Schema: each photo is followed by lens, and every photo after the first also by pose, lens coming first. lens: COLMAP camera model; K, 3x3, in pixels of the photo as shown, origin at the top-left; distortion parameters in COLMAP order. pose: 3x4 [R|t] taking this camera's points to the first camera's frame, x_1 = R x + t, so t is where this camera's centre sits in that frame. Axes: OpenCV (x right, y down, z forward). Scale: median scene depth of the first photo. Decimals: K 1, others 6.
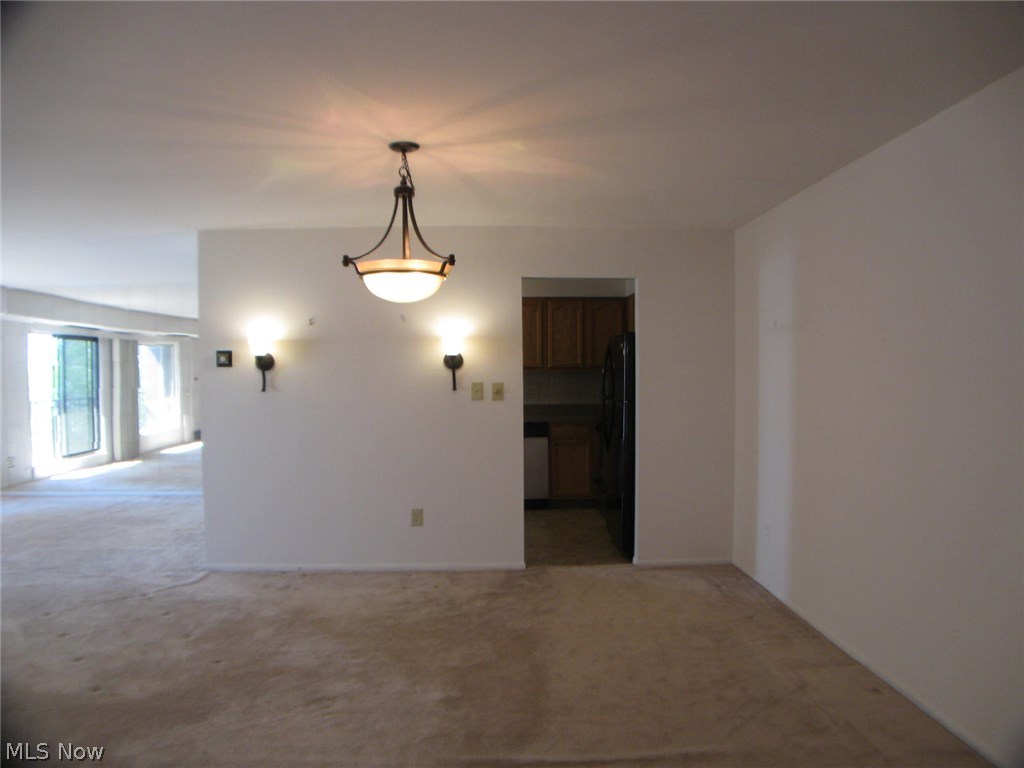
lens RADIAL K [[738.6, 0, 525.5], [0, 738.6, 401.6], [0, 0, 1]] dist [-0.149907, 0.058941]
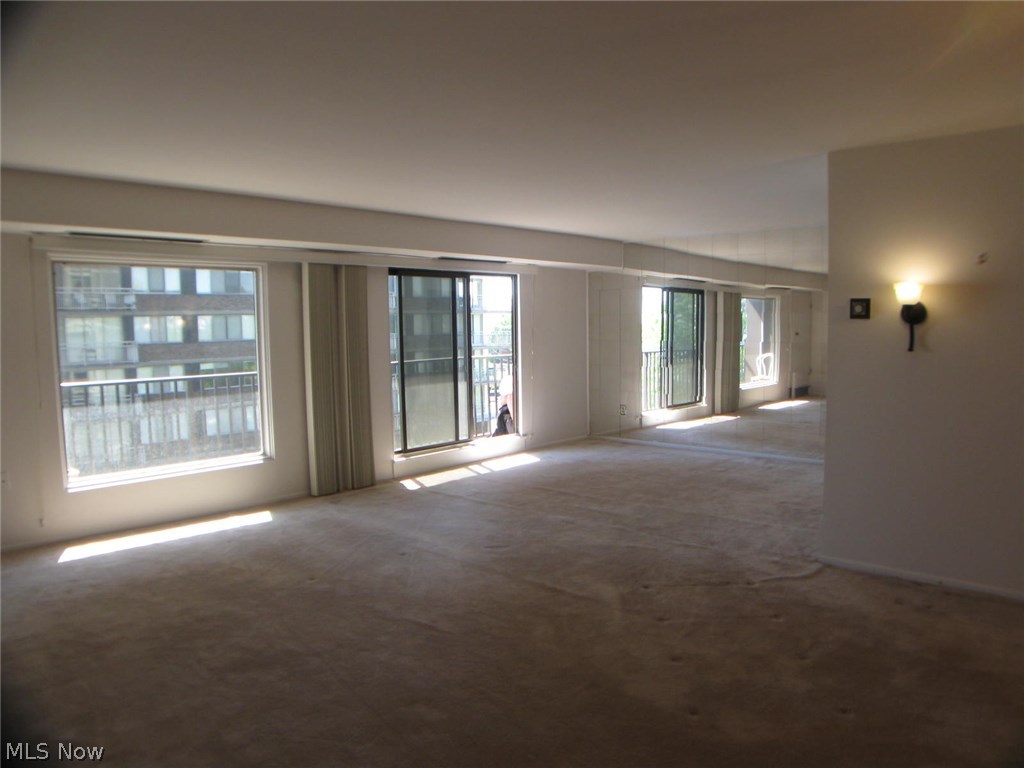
lens RADIAL K [[738.6, 0, 525.5], [0, 738.6, 401.6], [0, 0, 1]] dist [-0.149907, 0.058941]
pose [[0.714928, 0.070190, -0.695667, -0.117027], [-0.027262, 0.996990, 0.072576, -0.003396], [0.698667, -0.032921, 0.714689, 0.155594]]
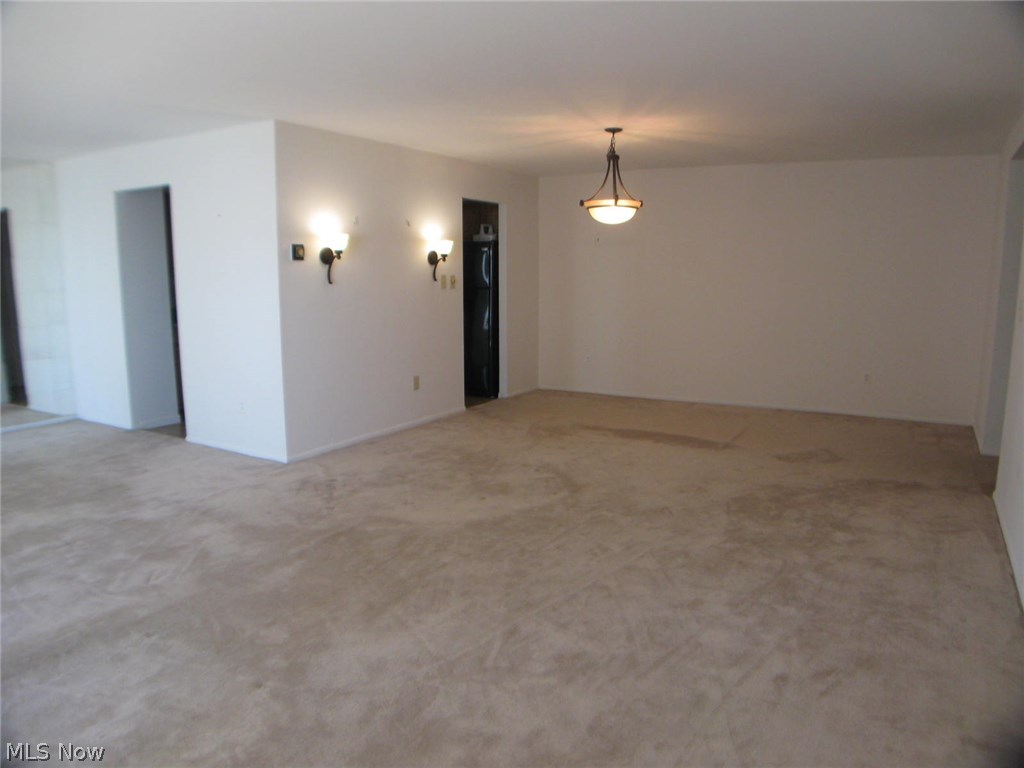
lens RADIAL K [[738.6, 0, 525.5], [0, 738.6, 401.6], [0, 0, 1]] dist [-0.149907, 0.058941]
pose [[0.514930, -0.143784, 0.845088, -1.102466], [0.037352, 0.988660, 0.145452, 0.011729], [-0.856418, -0.043332, 0.514461, 0.176889]]
